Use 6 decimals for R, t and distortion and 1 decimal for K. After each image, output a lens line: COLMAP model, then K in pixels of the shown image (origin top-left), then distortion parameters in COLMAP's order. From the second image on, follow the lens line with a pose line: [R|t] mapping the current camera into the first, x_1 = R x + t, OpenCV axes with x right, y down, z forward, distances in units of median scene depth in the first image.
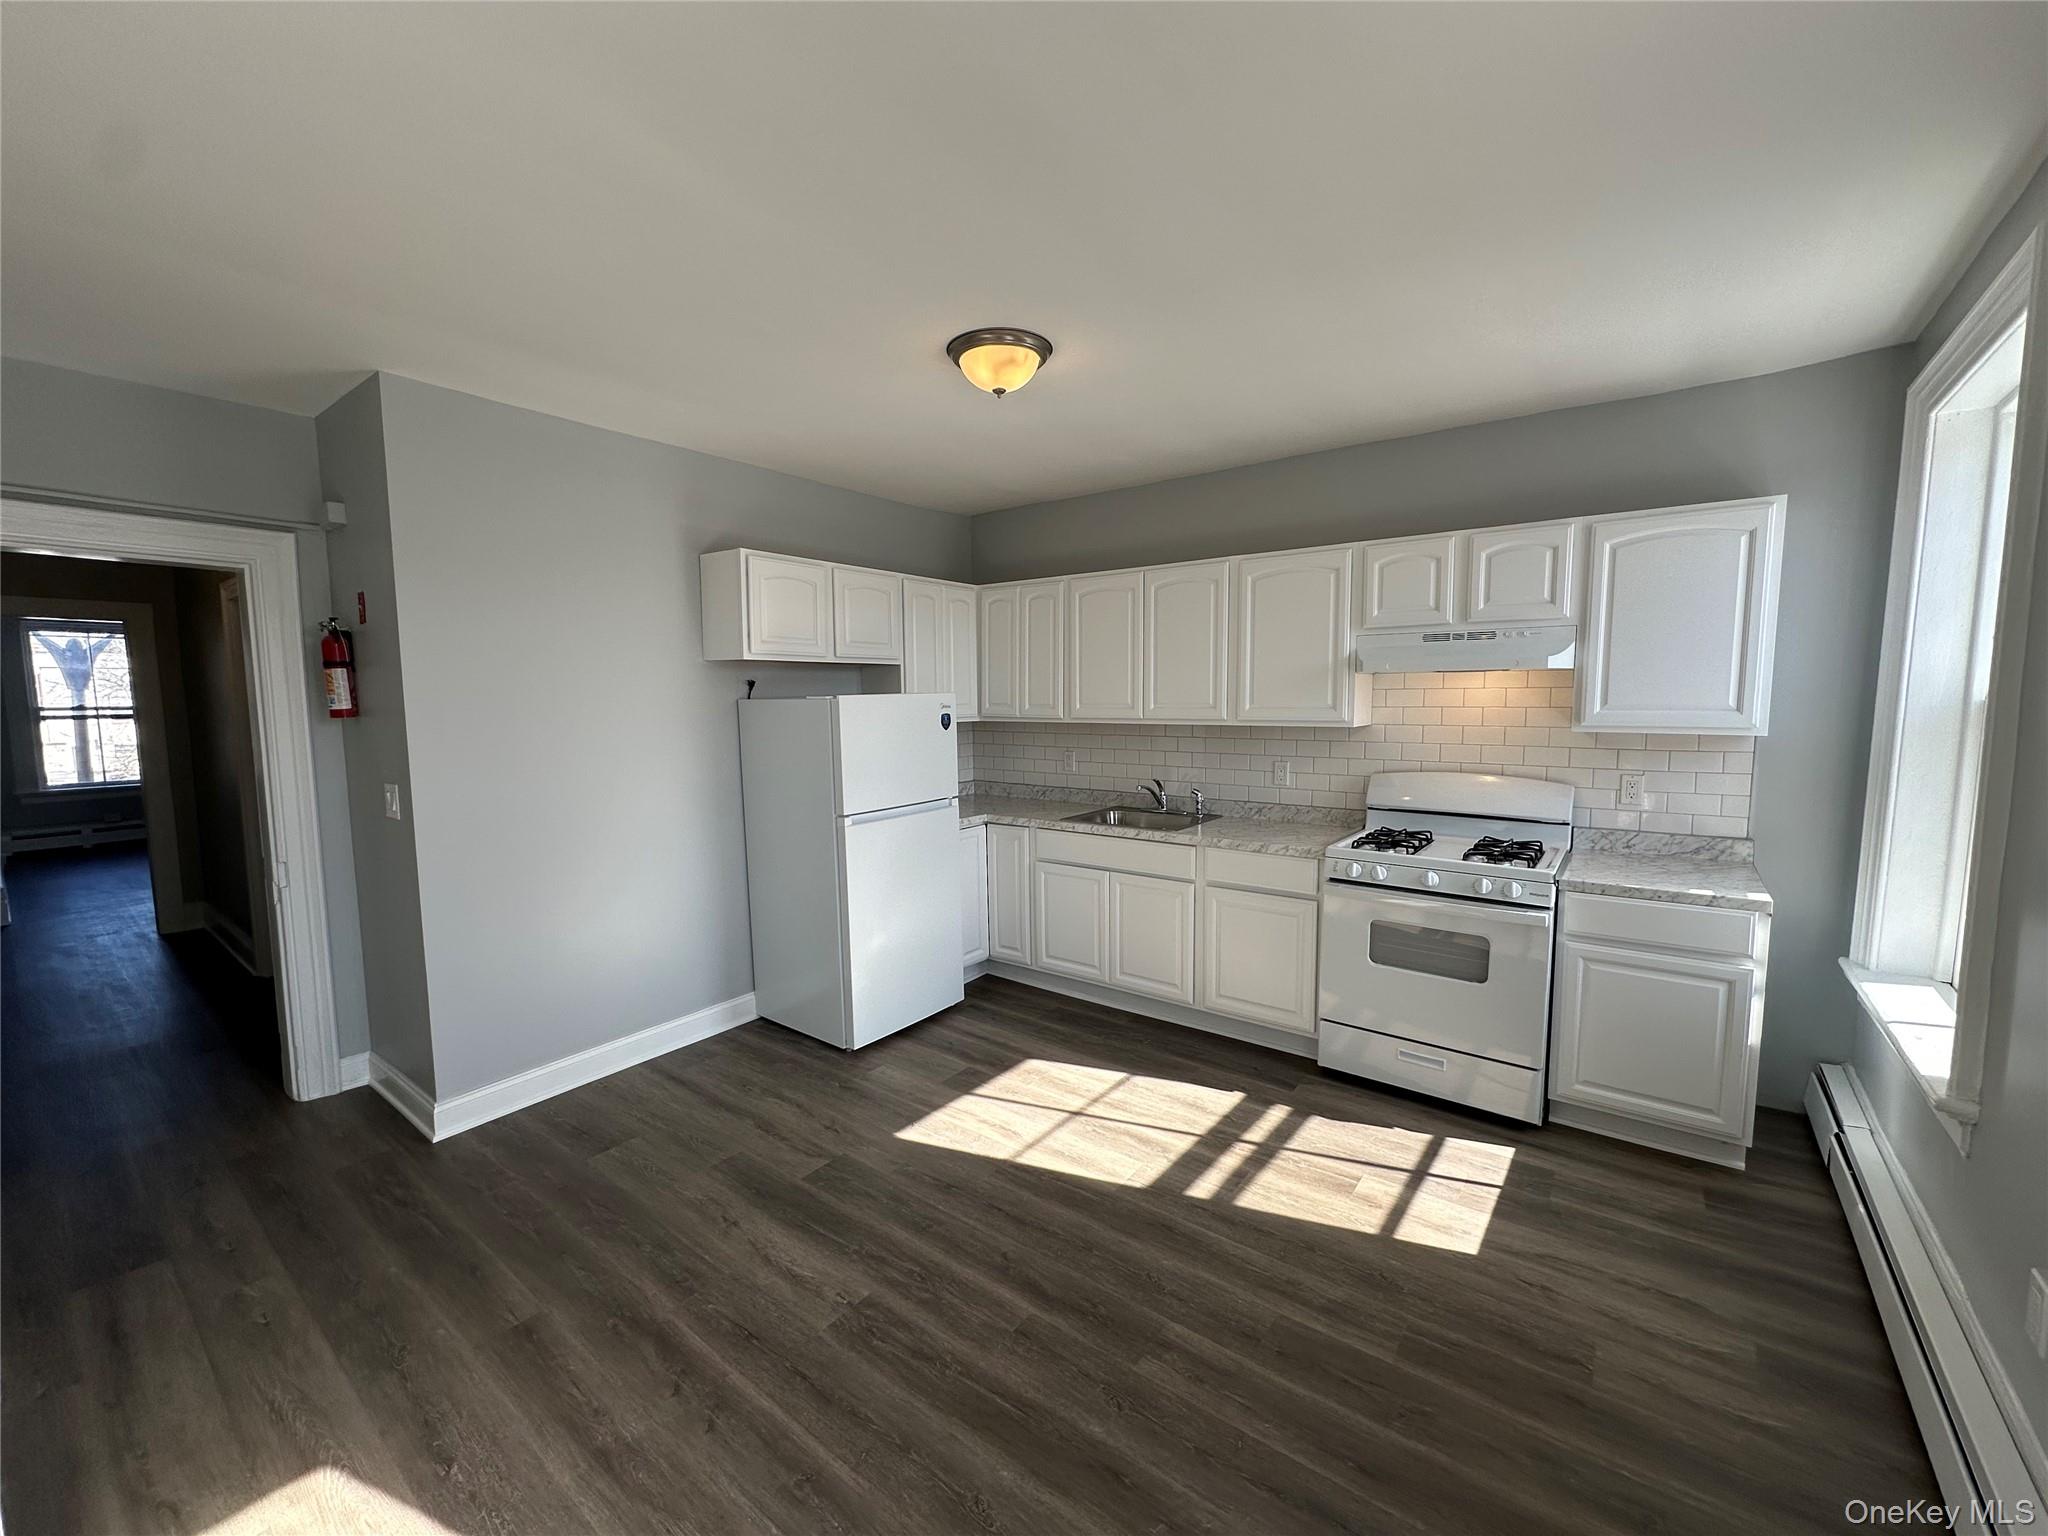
lens RADIAL K [[814.9, 0, 1025.9], [0, 814.9, 770.5], [0, 0, 1]] dist [-0.002973, 0.000649]
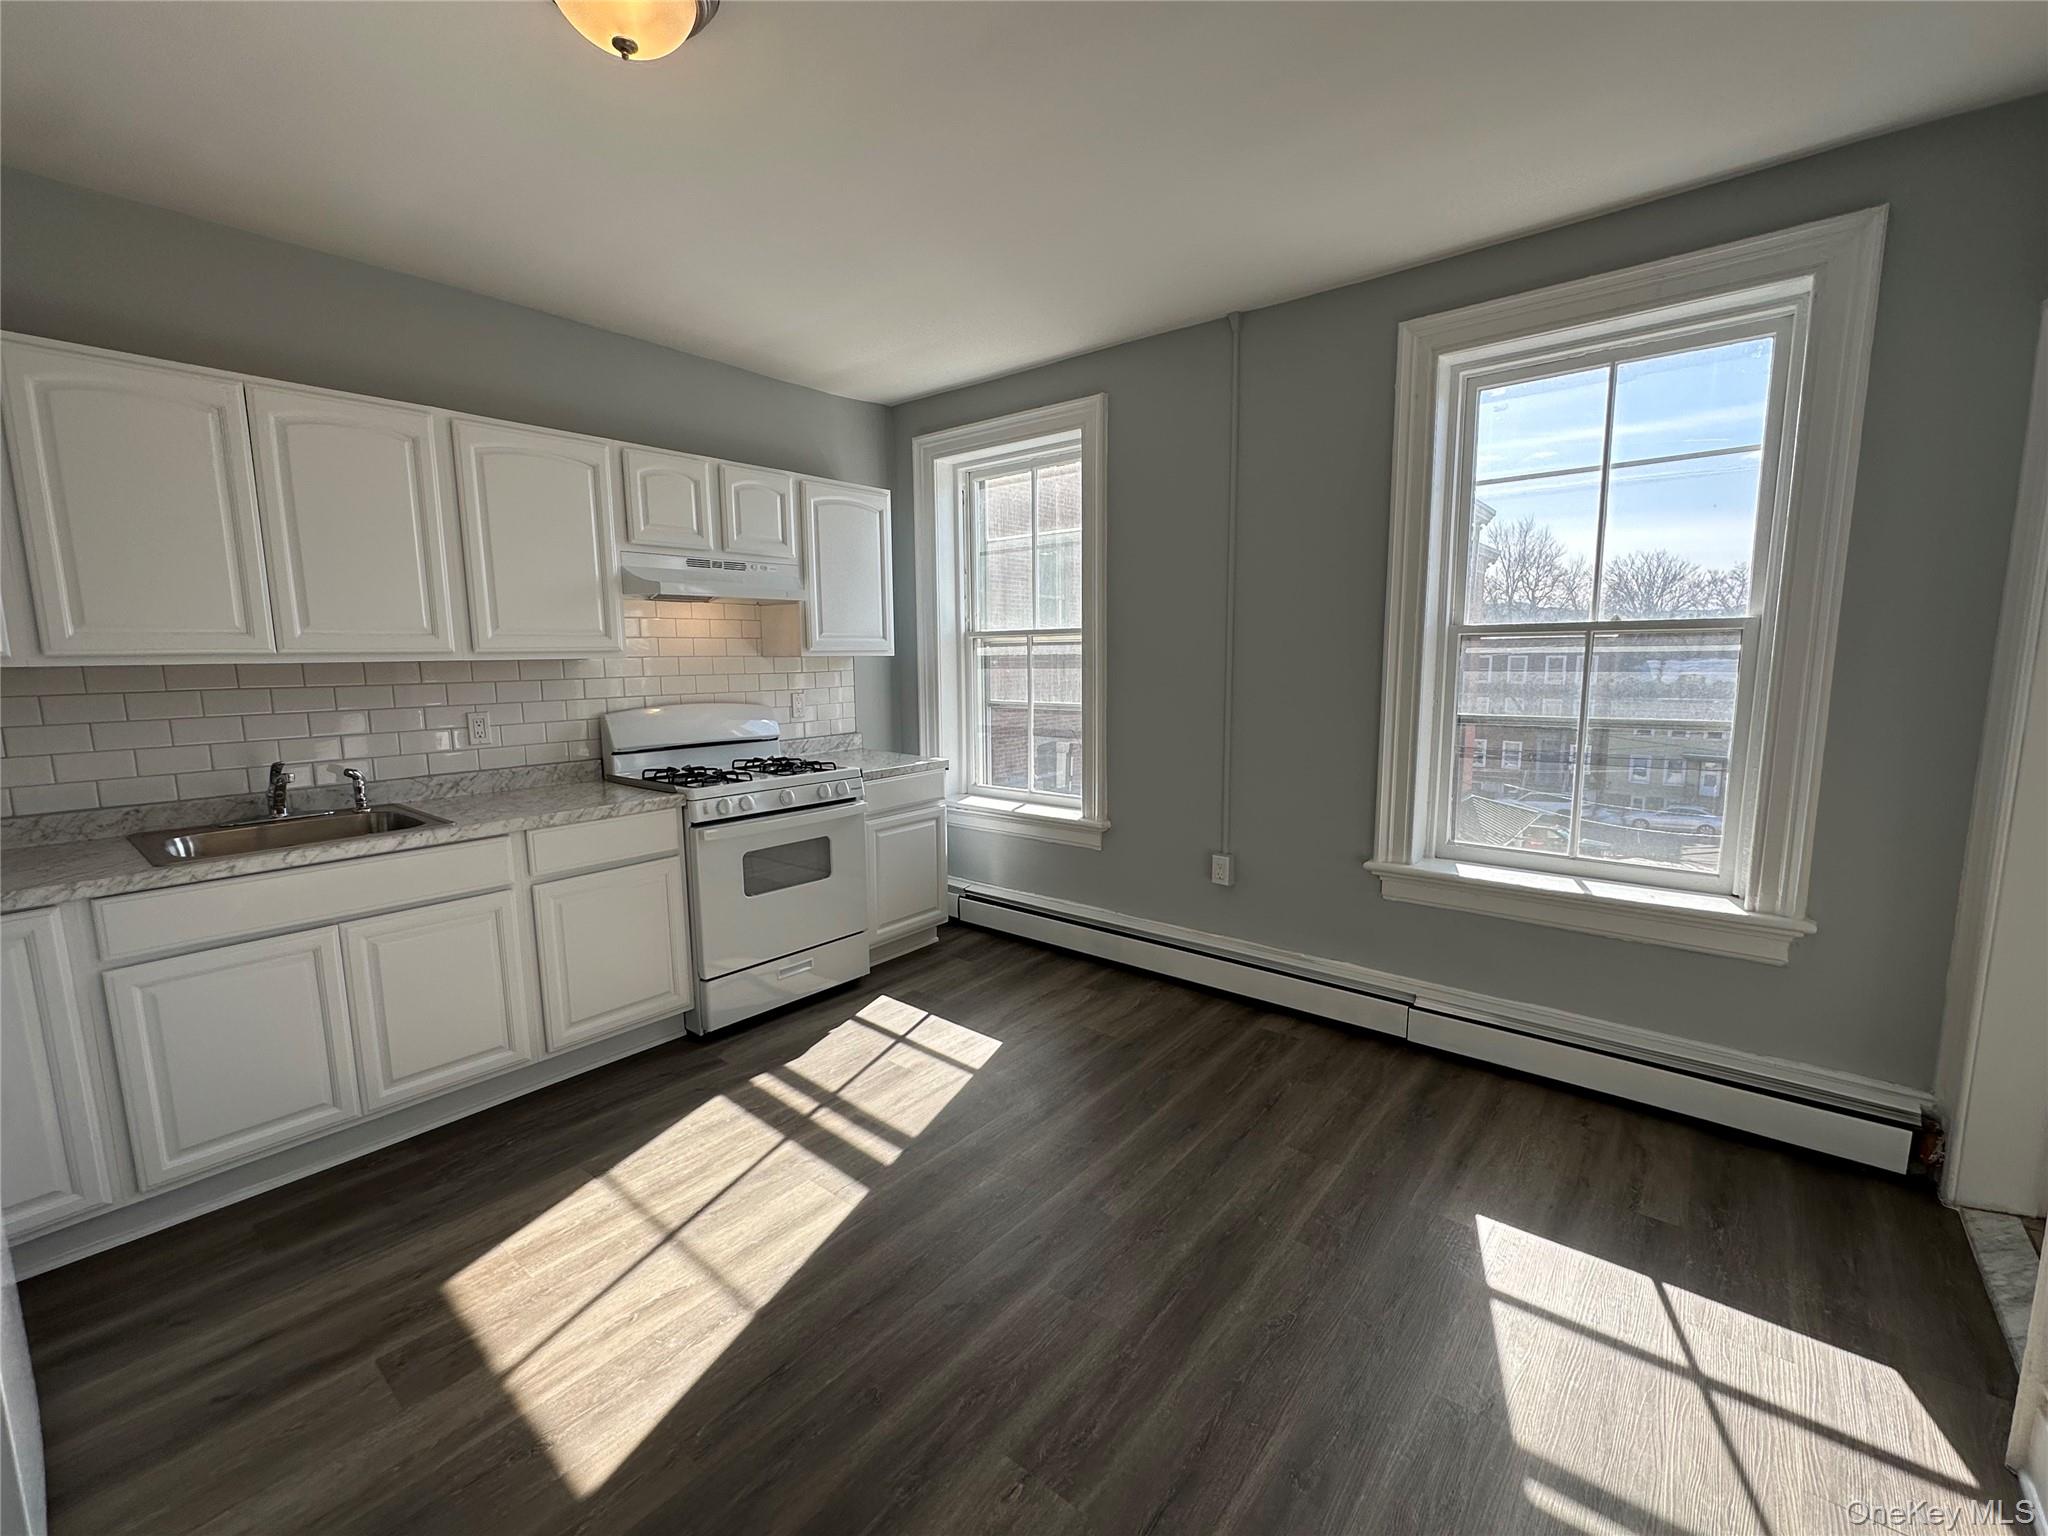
lens RADIAL K [[870.9, 0, 1024.5], [0, 870.9, 771.3], [0, 0, 1]] dist [-0.001421, -0.000130]
pose [[0.033913, -0.130252, 0.990901, -0.682615], [0.101865, 0.986758, 0.126221, -0.011088], [-0.994220, 0.096658, 0.046732, 0.727607]]
